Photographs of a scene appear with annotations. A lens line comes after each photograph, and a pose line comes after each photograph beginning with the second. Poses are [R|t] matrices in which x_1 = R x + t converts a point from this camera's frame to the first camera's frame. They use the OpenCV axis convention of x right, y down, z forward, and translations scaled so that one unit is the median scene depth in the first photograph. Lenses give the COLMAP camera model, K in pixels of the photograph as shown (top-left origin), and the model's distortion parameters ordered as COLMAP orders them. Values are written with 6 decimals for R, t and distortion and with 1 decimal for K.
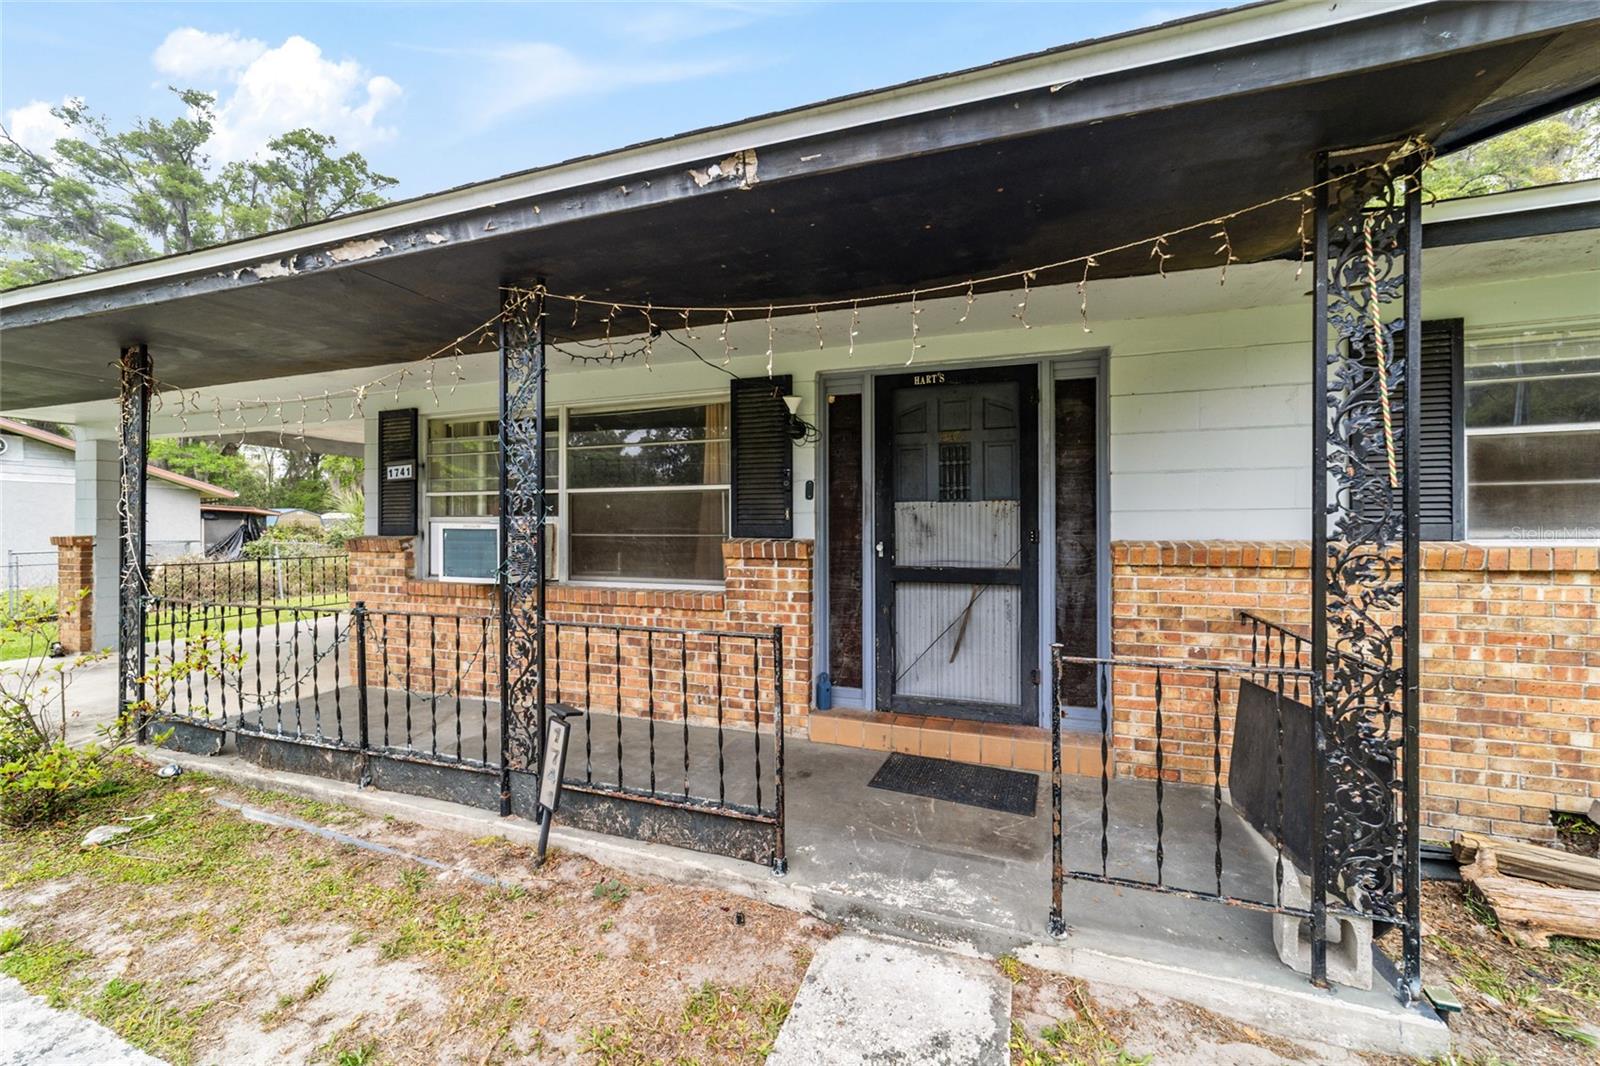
lens RADIAL K [[610.1, 0, 800.0], [0, 610.1, 530.9], [0, 0, 1]] dist [-0.018053, 0.008277]
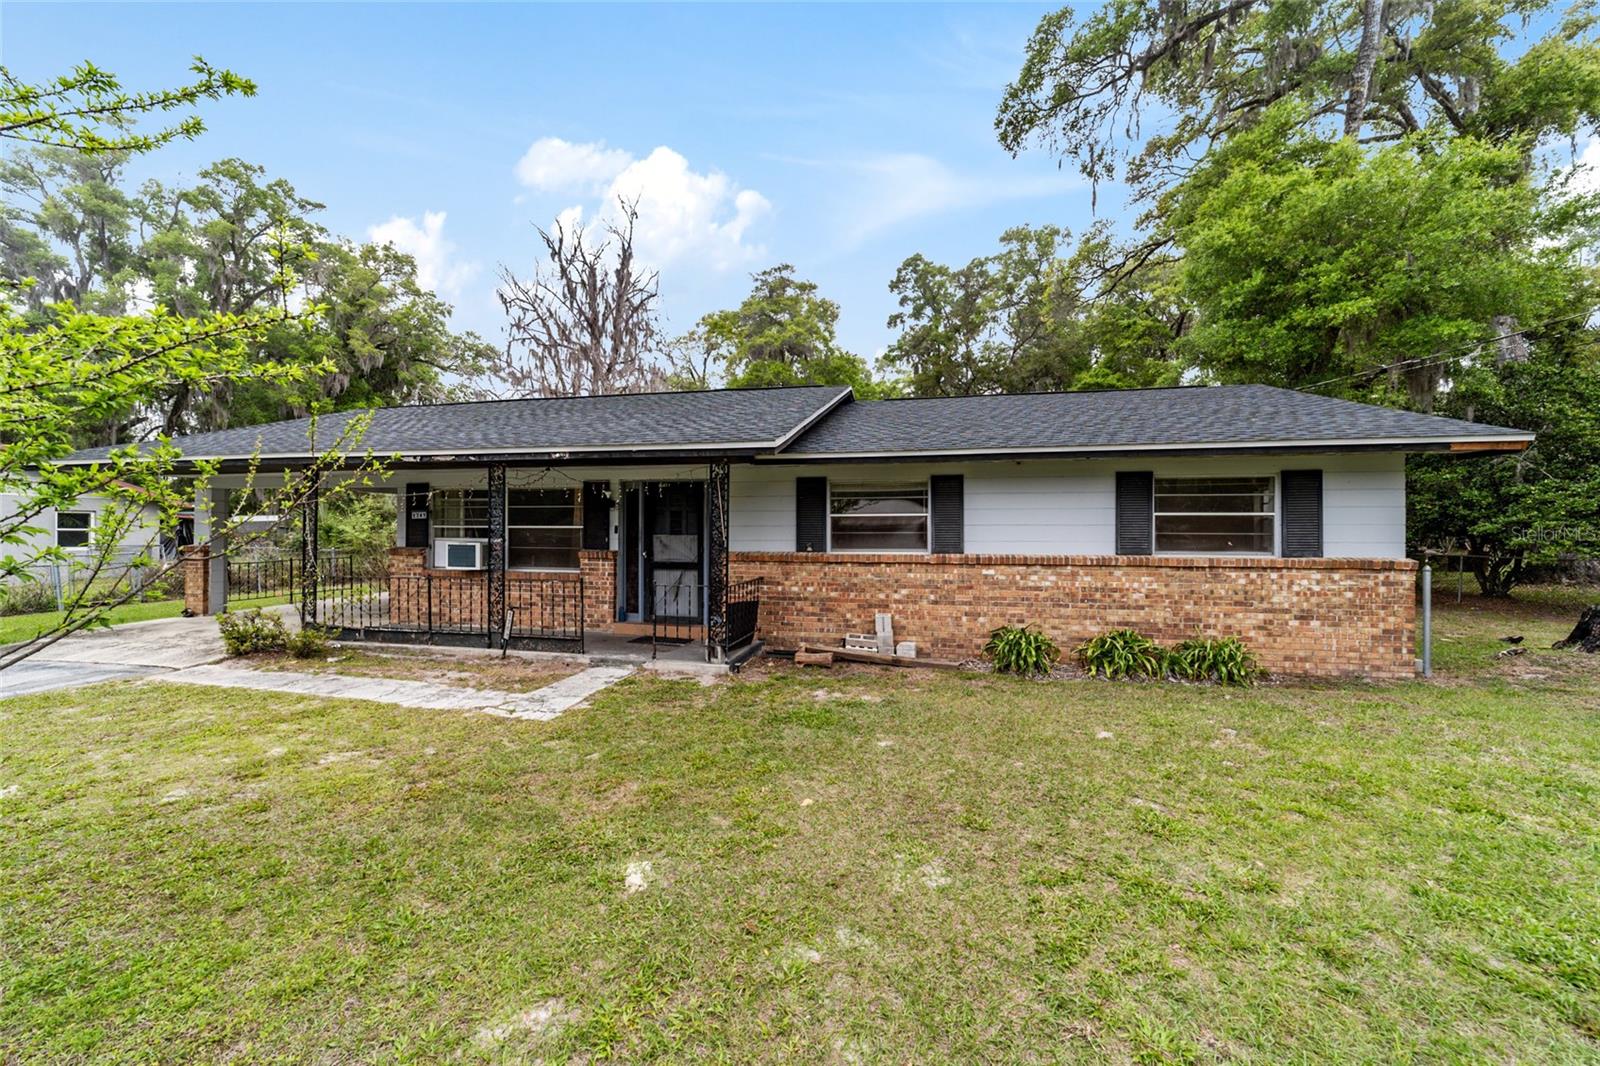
lens RADIAL K [[610.1, 0, 799.3], [0, 610.1, 531.1], [0, 0, 1]] dist [-0.018053, 0.008277]
pose [[0.993509, 0.005154, 0.113634, 0.446570], [-0.004678, 0.999979, -0.004452, -0.052486], [-0.113654, 0.003891, 0.993513, -1.409796]]
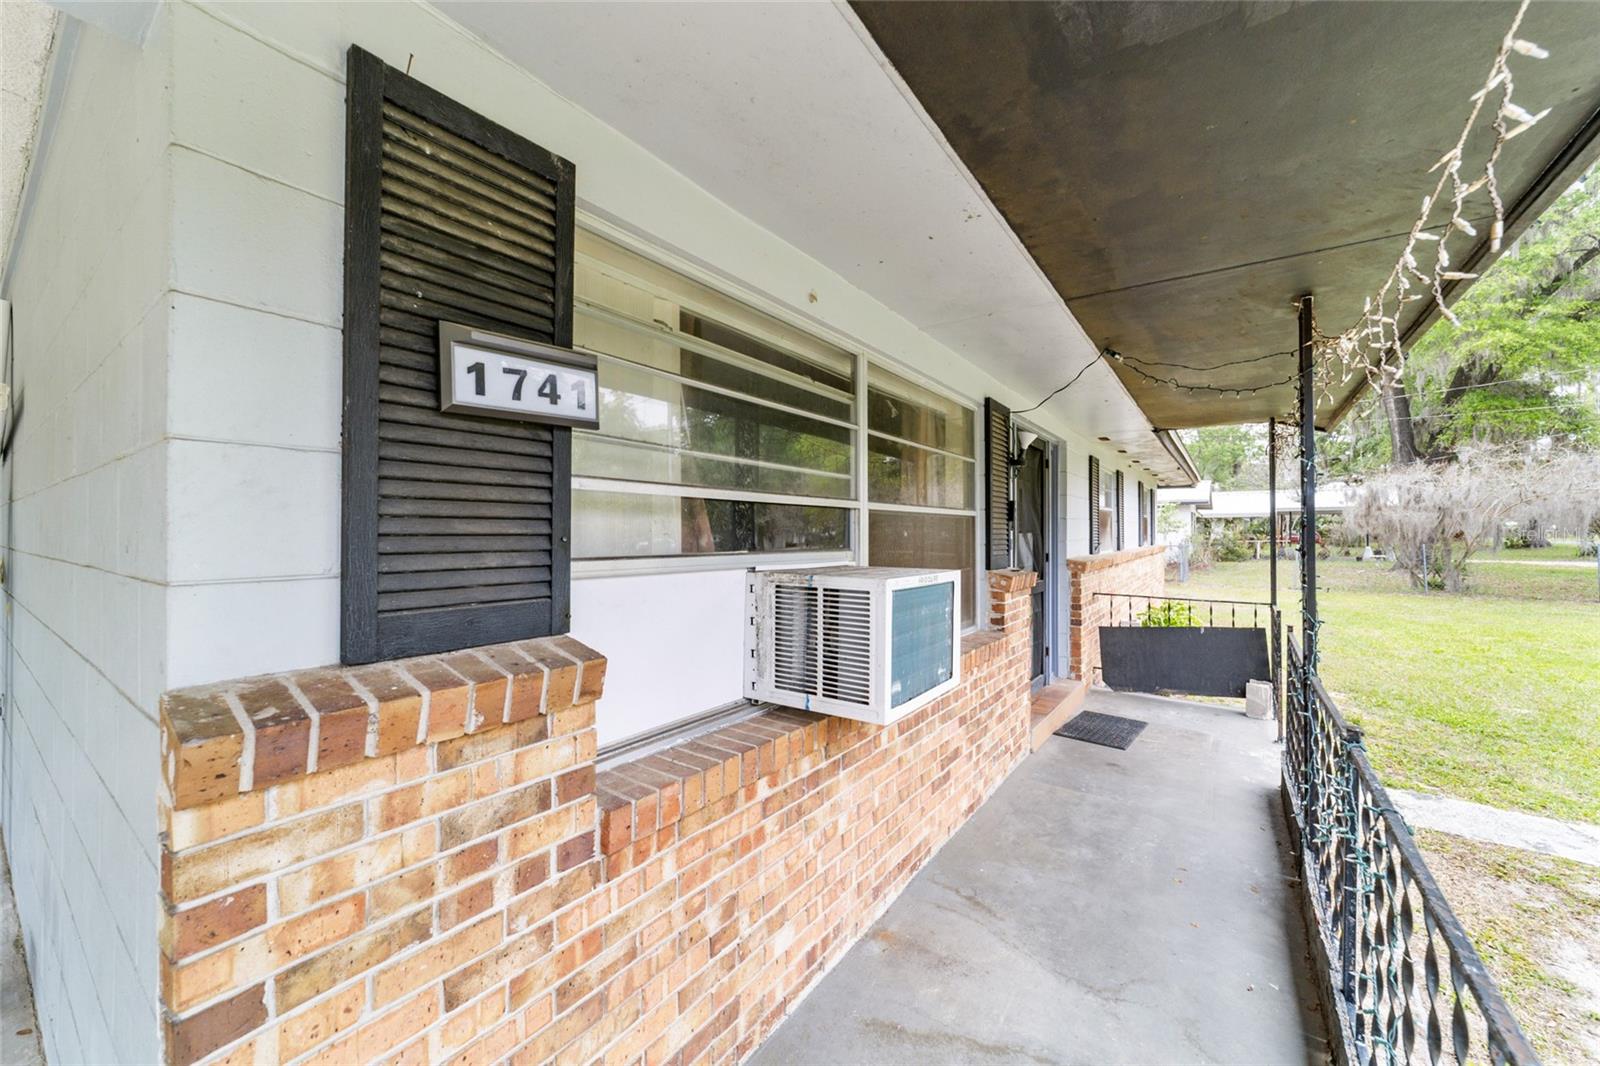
lens RADIAL K [[610.1, 0, 798.8], [0, 610.1, 526.3], [0, 0, 1]] dist [-0.018053, 0.008277]
pose [[0.284813, 0.010177, 0.958529, -1.087806], [0.001879, 0.999936, -0.011175, -0.045671], [-0.958581, 0.004984, 0.284775, 1.034206]]
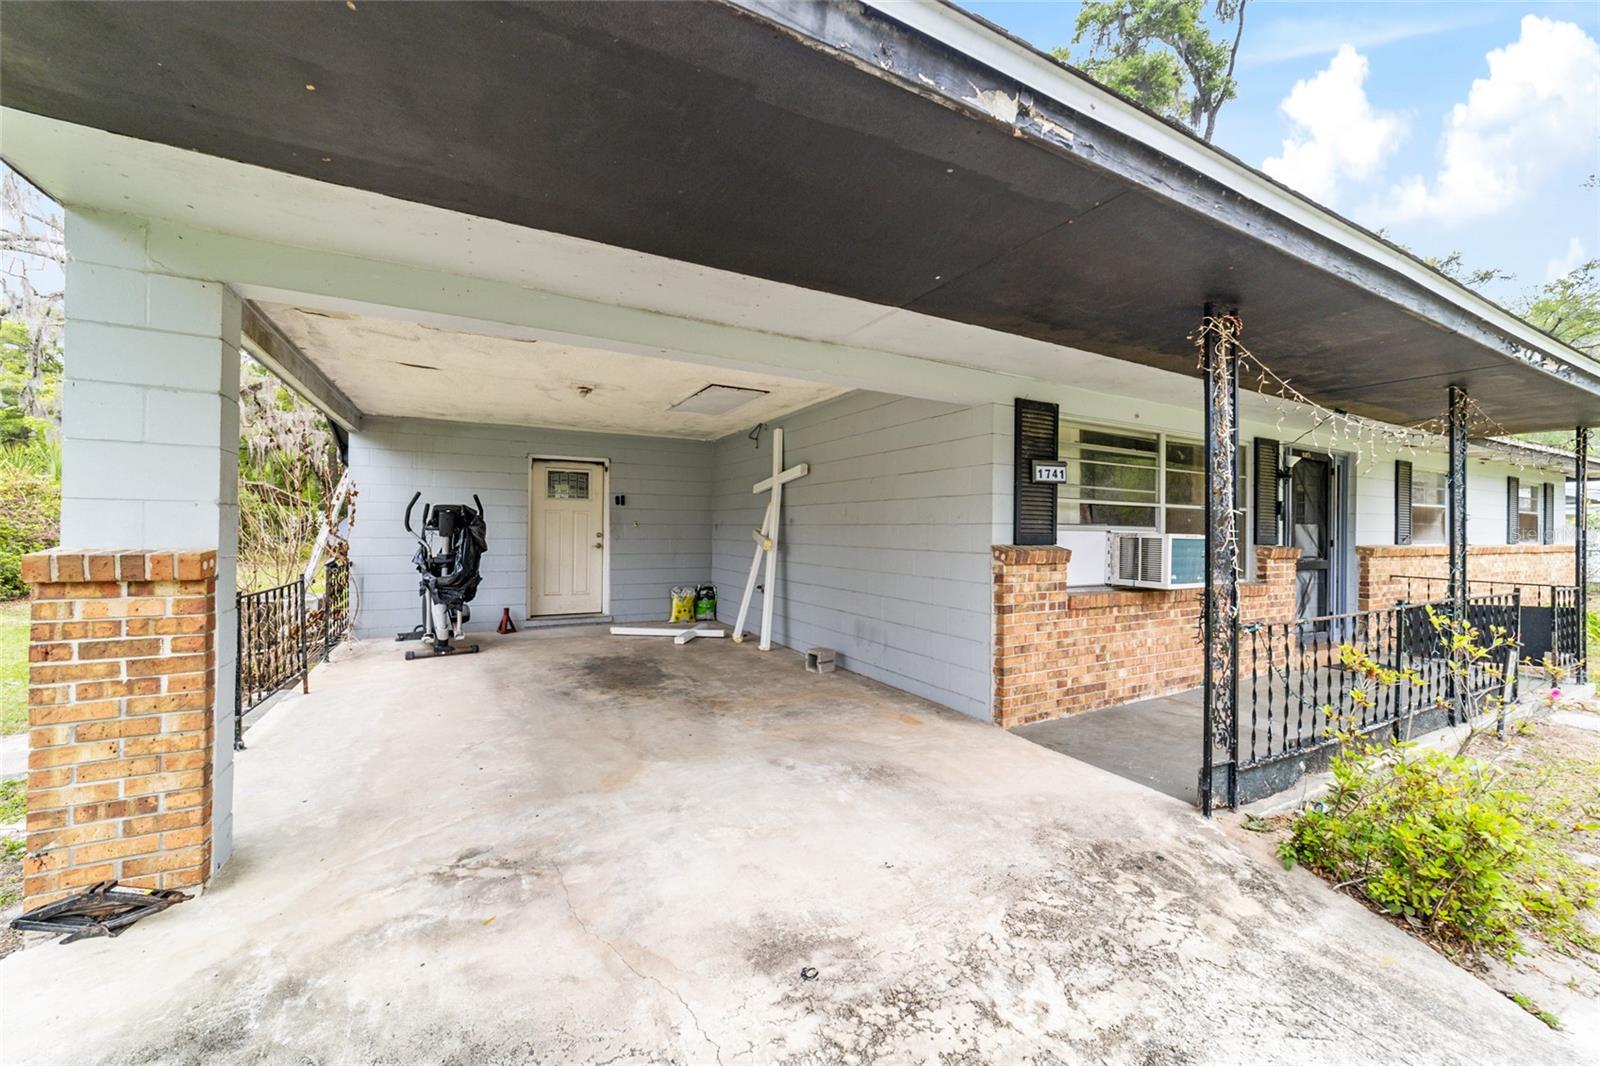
lens RADIAL K [[610.1, 0, 799.2], [0, 610.1, 530.4], [0, 0, 1]] dist [-0.018053, 0.008277]
pose [[0.680842, 0.008500, 0.732381, -1.961517], [-0.009343, 0.999952, -0.002920, -0.009481], [-0.732371, -0.004854, 0.680889, 0.831232]]
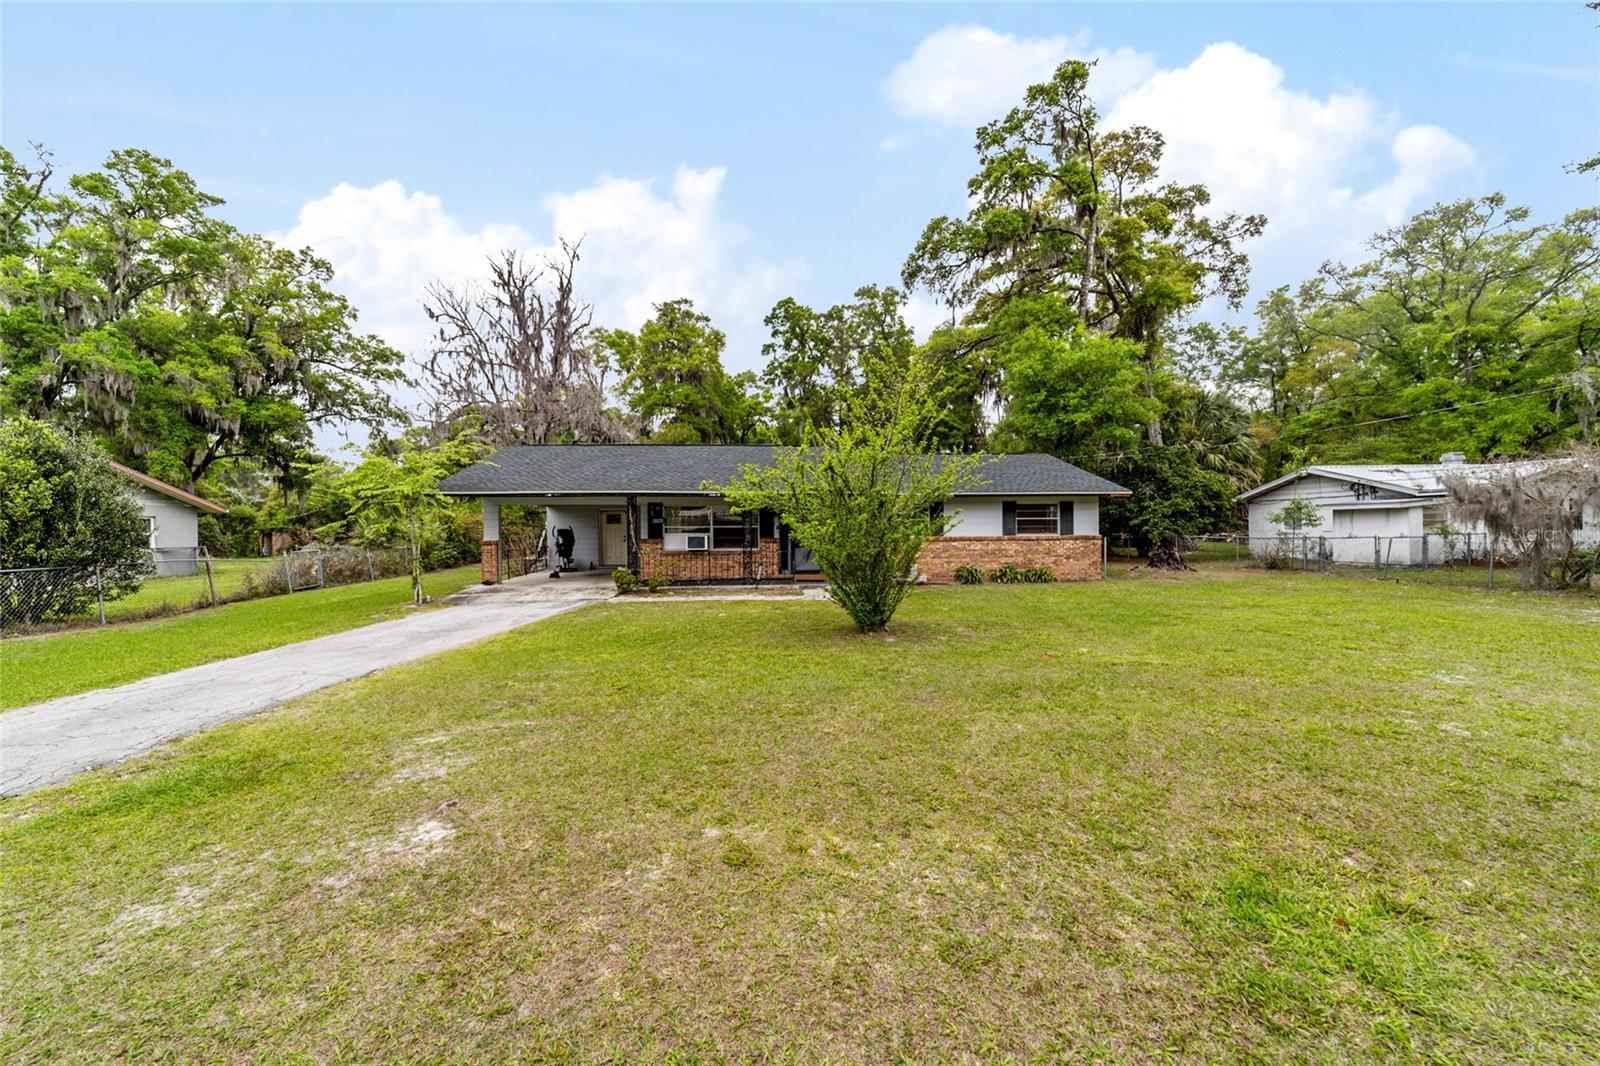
lens RADIAL K [[610.1, 0, 799.5], [0, 610.1, 531.7], [0, 0, 1]] dist [-0.018053, 0.008277]
pose [[0.916438, -0.008859, 0.400079, -1.675832], [0.007923, 0.999961, 0.003994, -0.051361], [-0.400099, -0.000491, 0.916472, -3.307154]]
